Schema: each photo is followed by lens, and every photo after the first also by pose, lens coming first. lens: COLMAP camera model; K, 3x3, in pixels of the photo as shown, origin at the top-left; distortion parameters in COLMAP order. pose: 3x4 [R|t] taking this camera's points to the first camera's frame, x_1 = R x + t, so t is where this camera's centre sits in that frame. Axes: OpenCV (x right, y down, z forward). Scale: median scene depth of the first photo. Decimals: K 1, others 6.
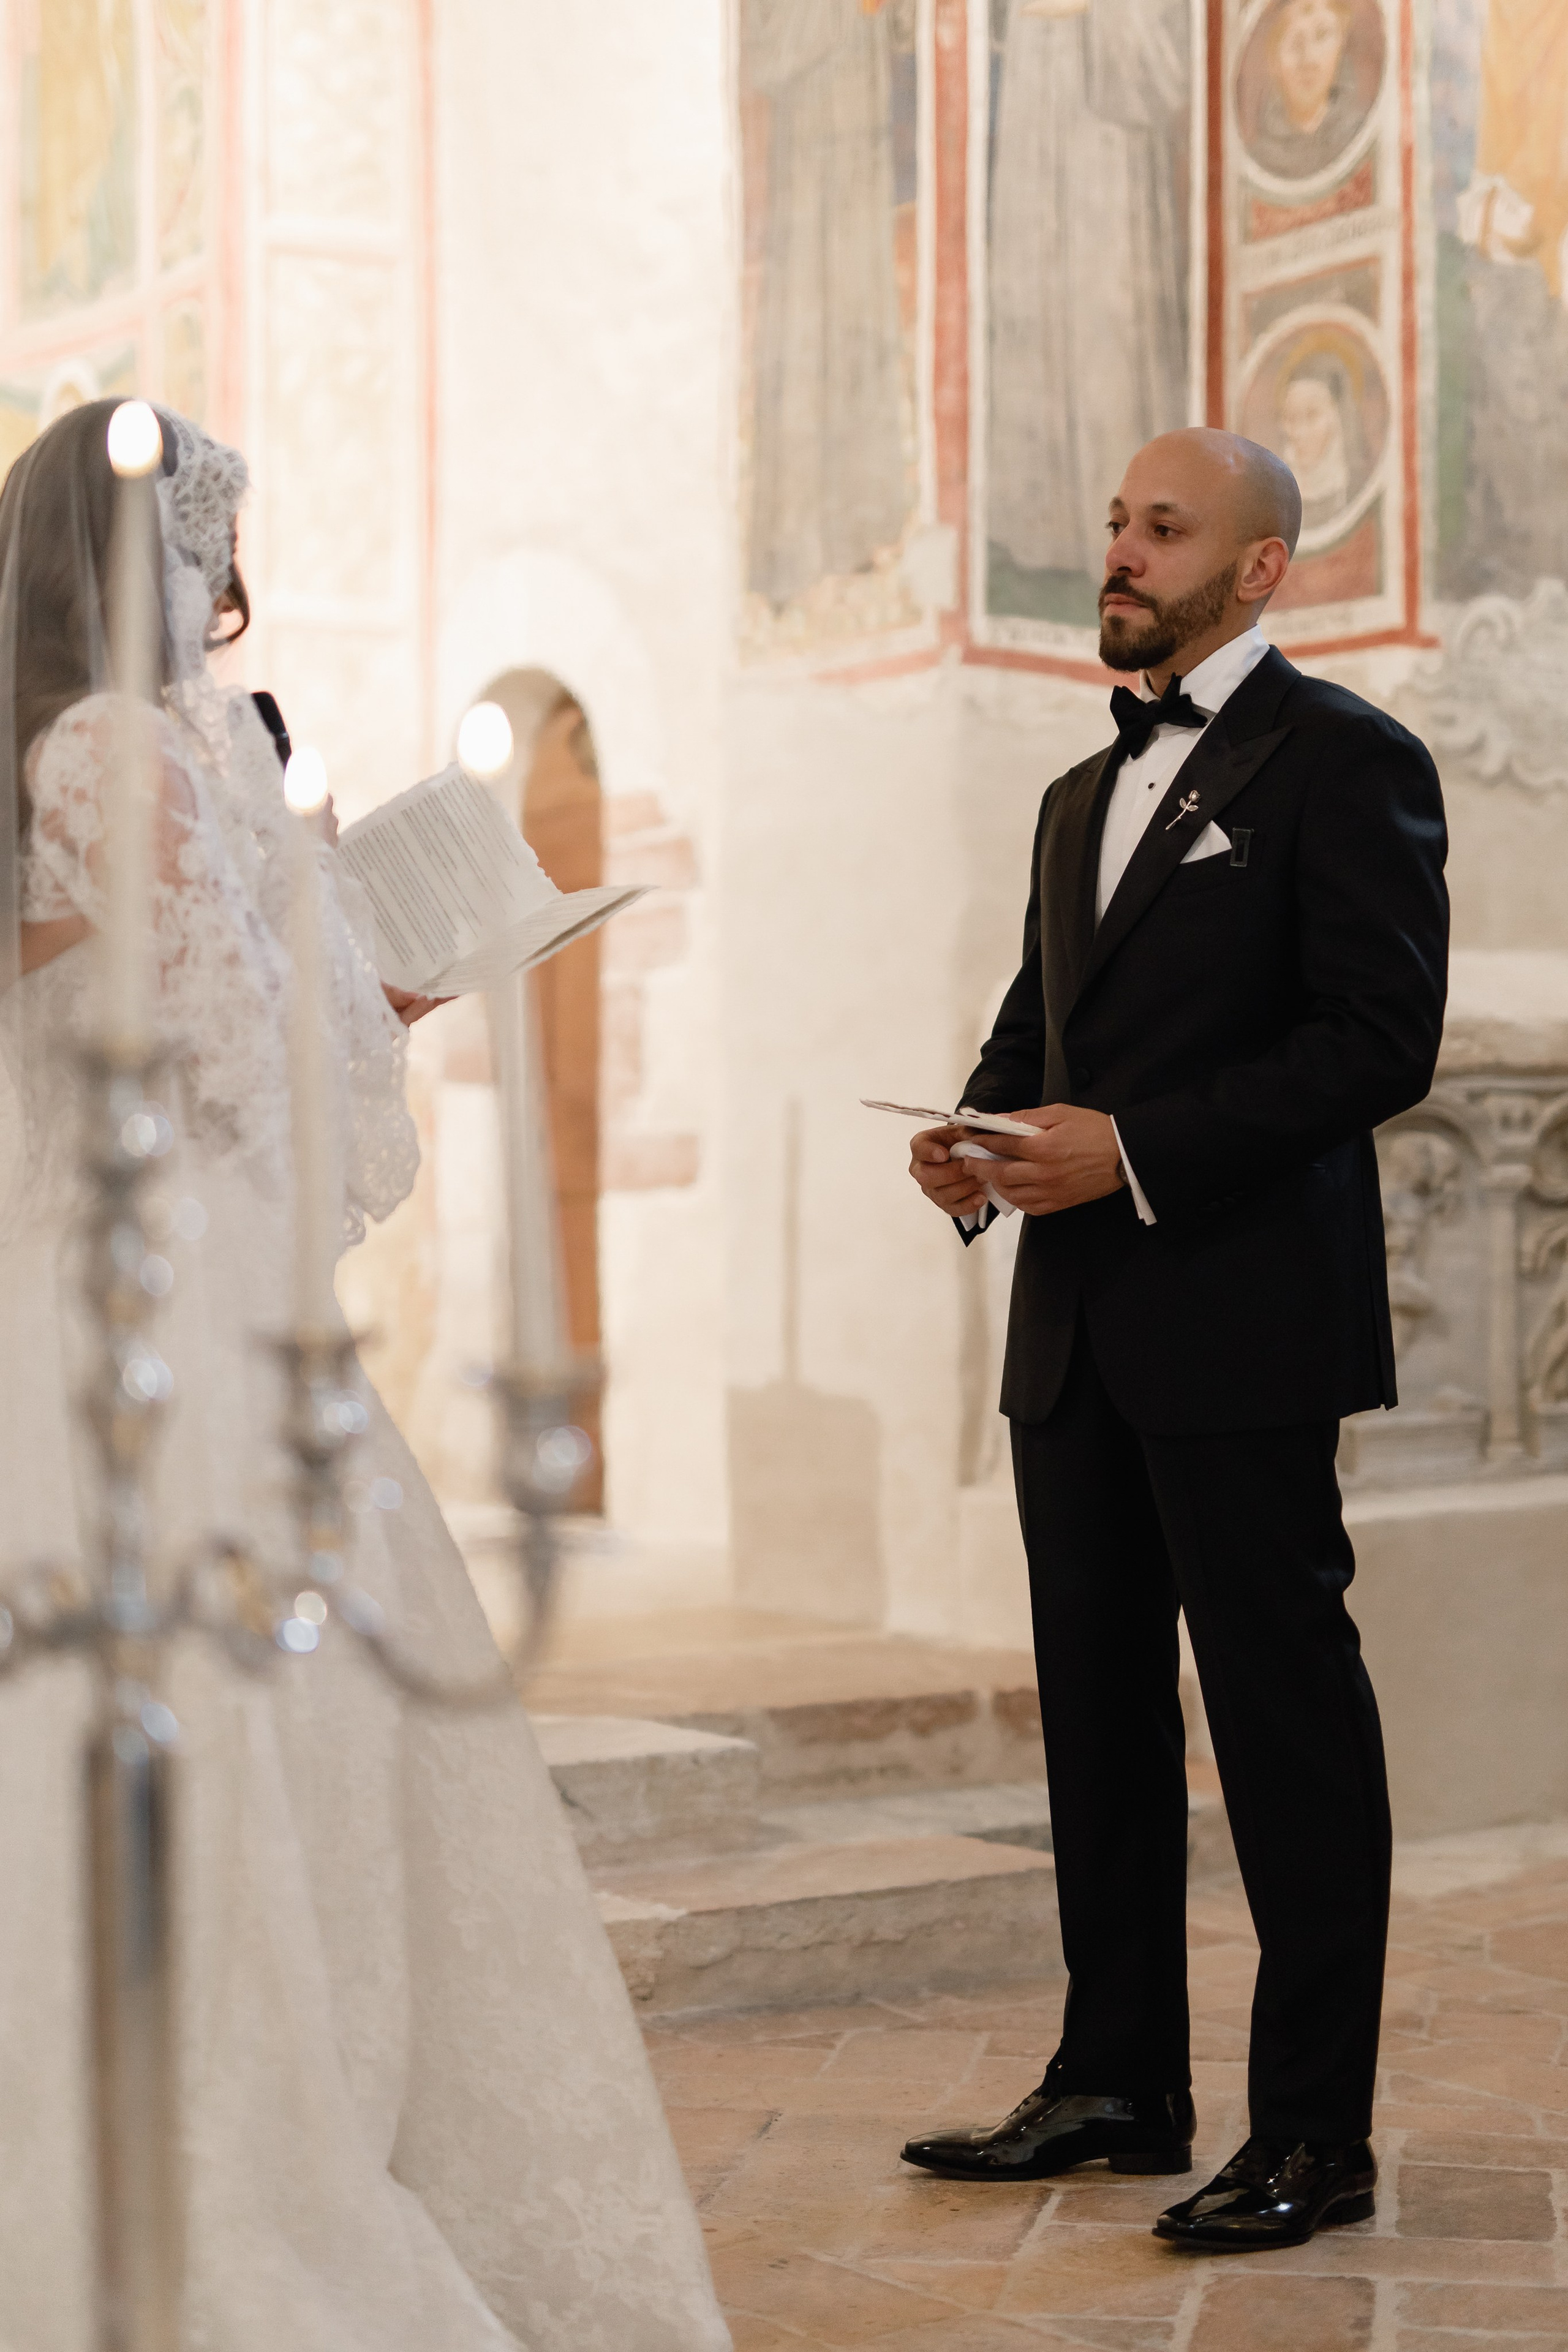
lens RADIAL K [[3730.3, 0, 768.7], [0, 3730.3, 1163.0], [0, 0, 1]] dist [-0.007070, 0.000000]
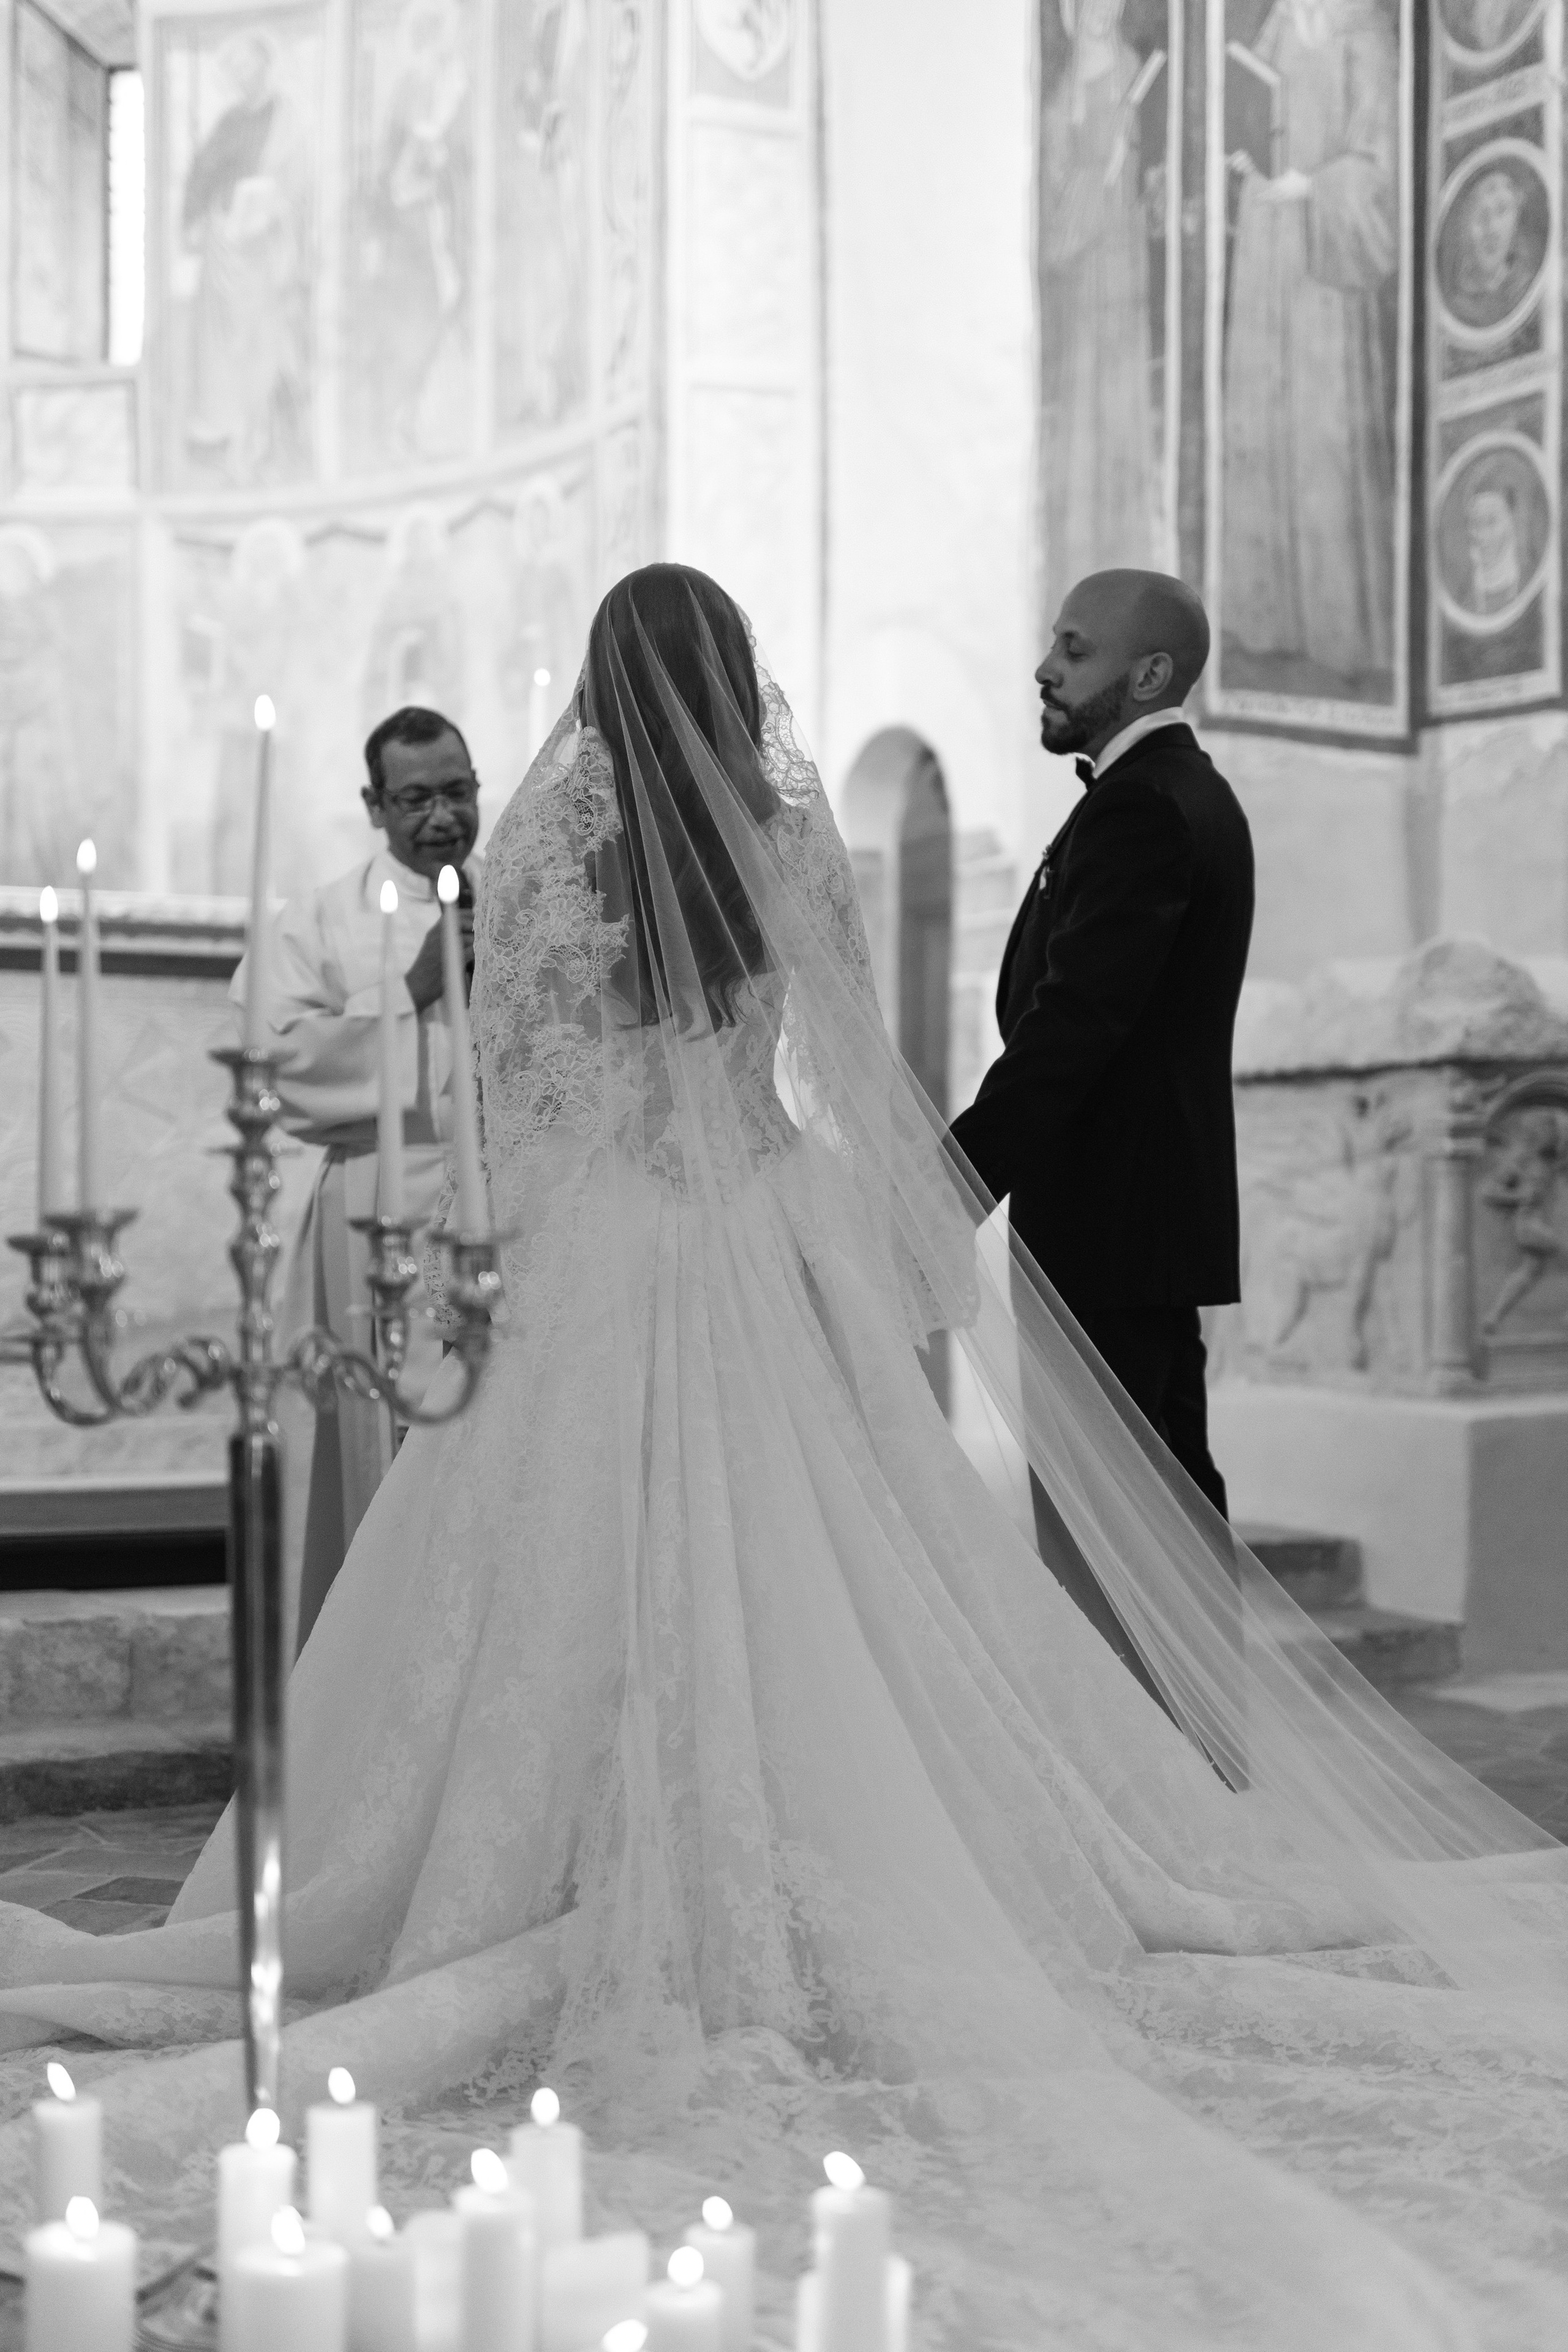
lens RADIAL K [[3419.2, 0, 778.3], [0, 3419.2, 1181.8], [0, 0, 1]] dist [0.001896, 0.000000]
pose [[0.989113, 0.007378, -0.146970, 0.080592], [-0.005340, 0.999884, 0.014256, 0.001489], [0.147058, -0.013316, 0.989038, -0.149248]]
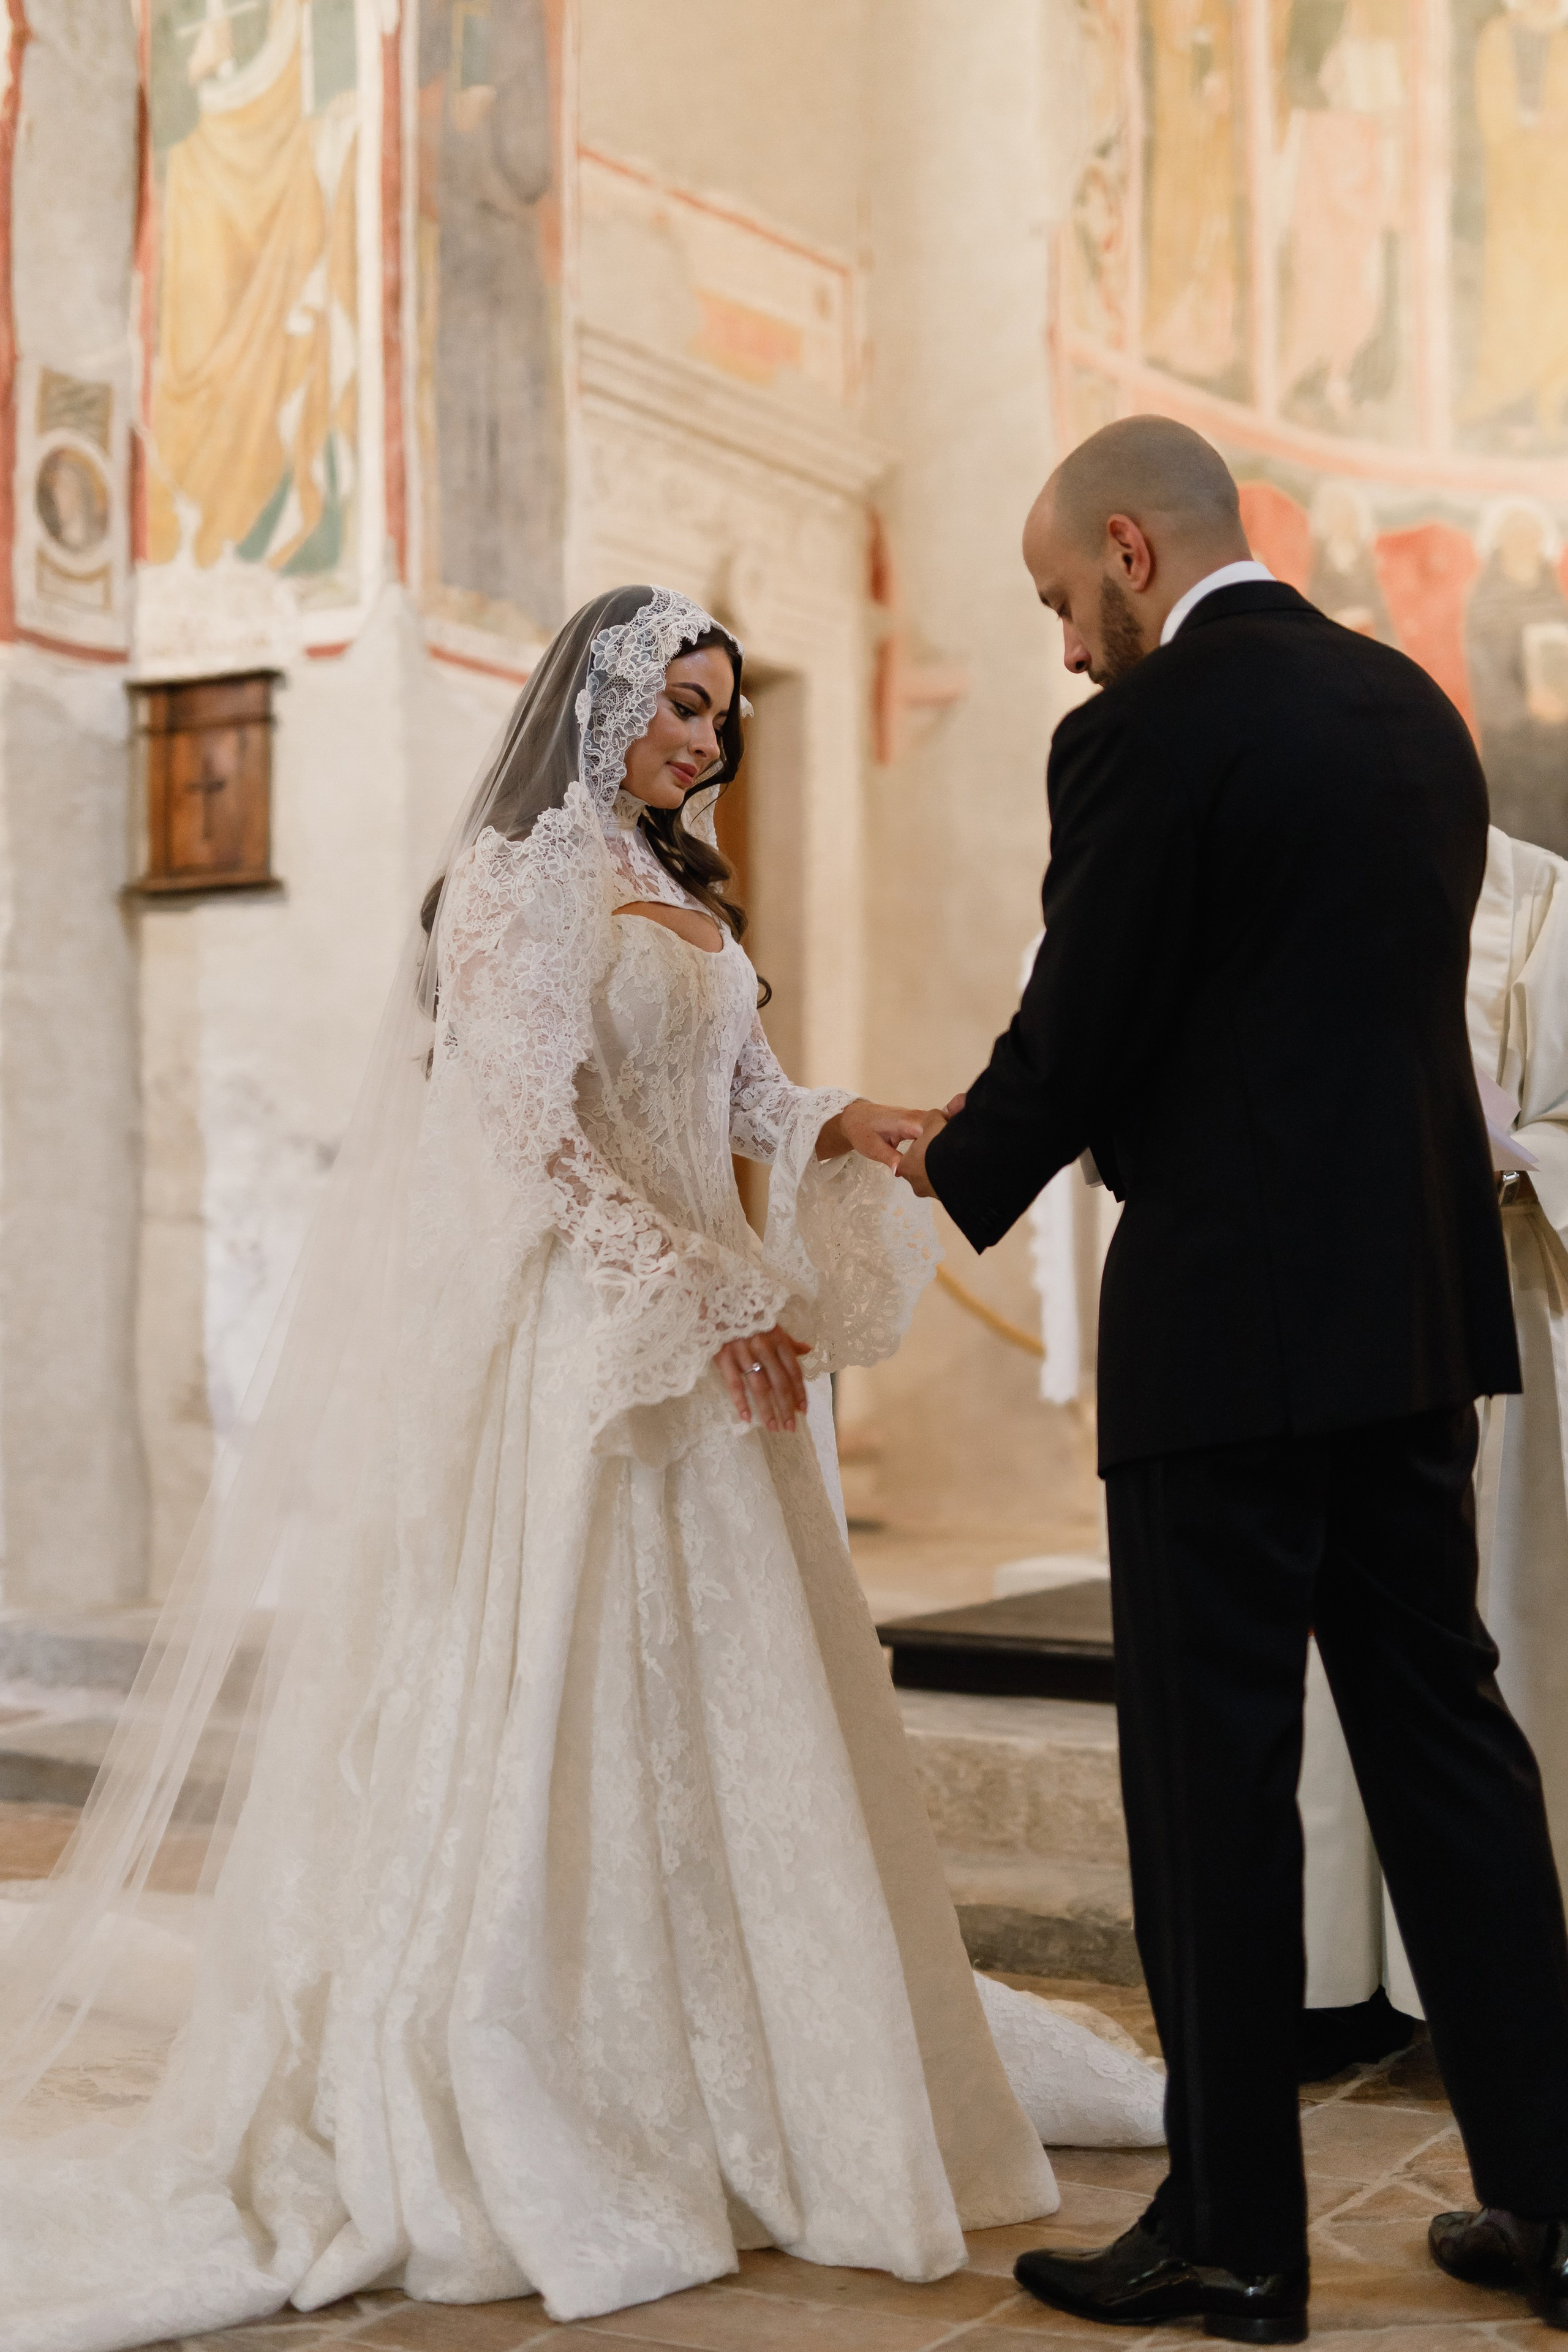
lens RADIAL K [[3419.2, 0, 802.1], [0, 3419.2, 1205.7], [0, 0, 1]] dist [0.001896, 0.000000]
pose [[0.413332, -0.006108, -0.910560, 0.419602], [0.020467, 0.999787, 0.002585, 0.001922], [0.910350, -0.019705, 0.413369, 0.280490]]
